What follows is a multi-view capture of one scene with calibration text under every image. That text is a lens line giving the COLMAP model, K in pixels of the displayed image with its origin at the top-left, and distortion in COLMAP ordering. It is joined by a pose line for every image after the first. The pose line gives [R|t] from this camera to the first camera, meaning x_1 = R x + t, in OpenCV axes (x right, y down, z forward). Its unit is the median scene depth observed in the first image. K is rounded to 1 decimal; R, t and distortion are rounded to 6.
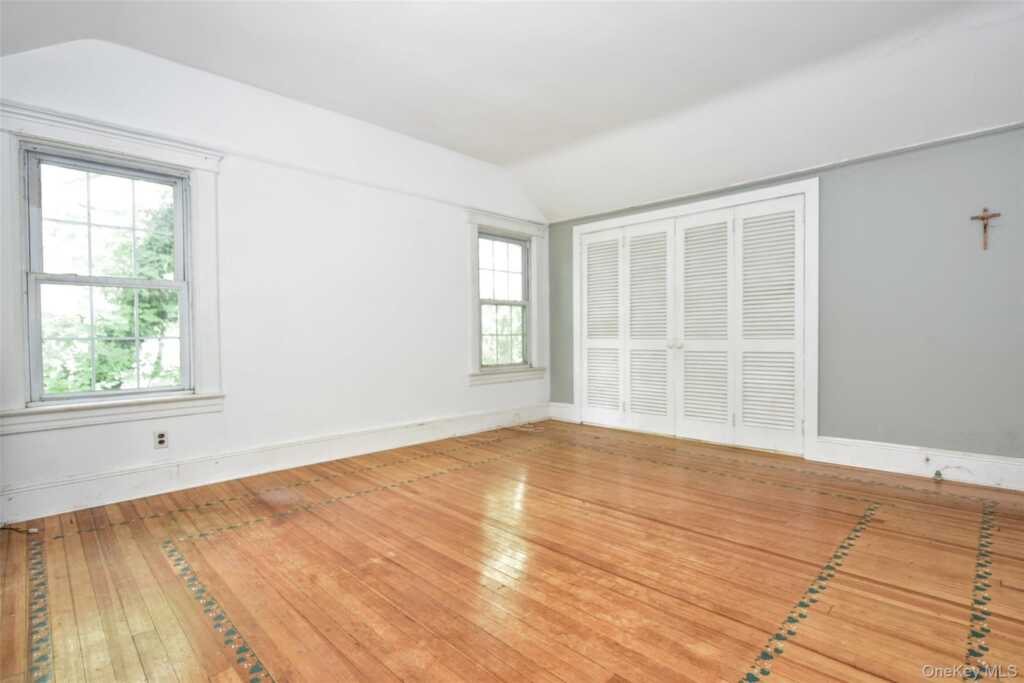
lens RADIAL K [[492.8, 0, 514.1], [0, 492.8, 341.4], [0, 0, 1]] dist [-0.012974, -0.000043]
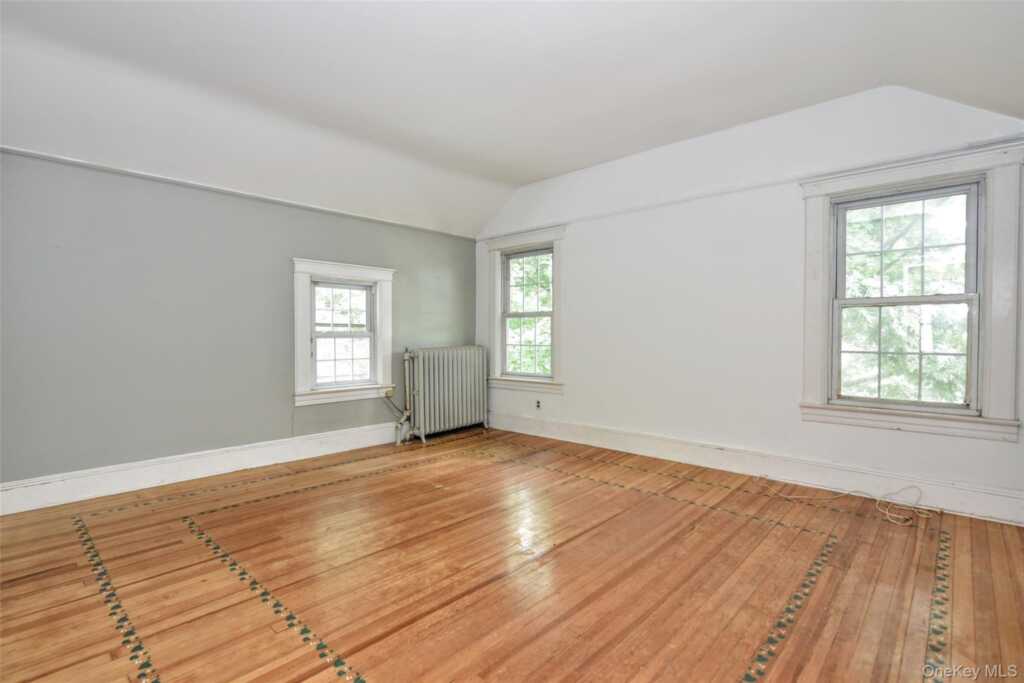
lens RADIAL K [[492.8, 0, 514.1], [0, 492.8, 341.4], [0, 0, 1]] dist [-0.012974, -0.000043]
pose [[0.031653, 0.029000, -0.999078, 1.021791], [-0.012378, 0.999514, 0.028620, -0.071004], [0.999422, 0.011460, 0.031996, 0.884893]]
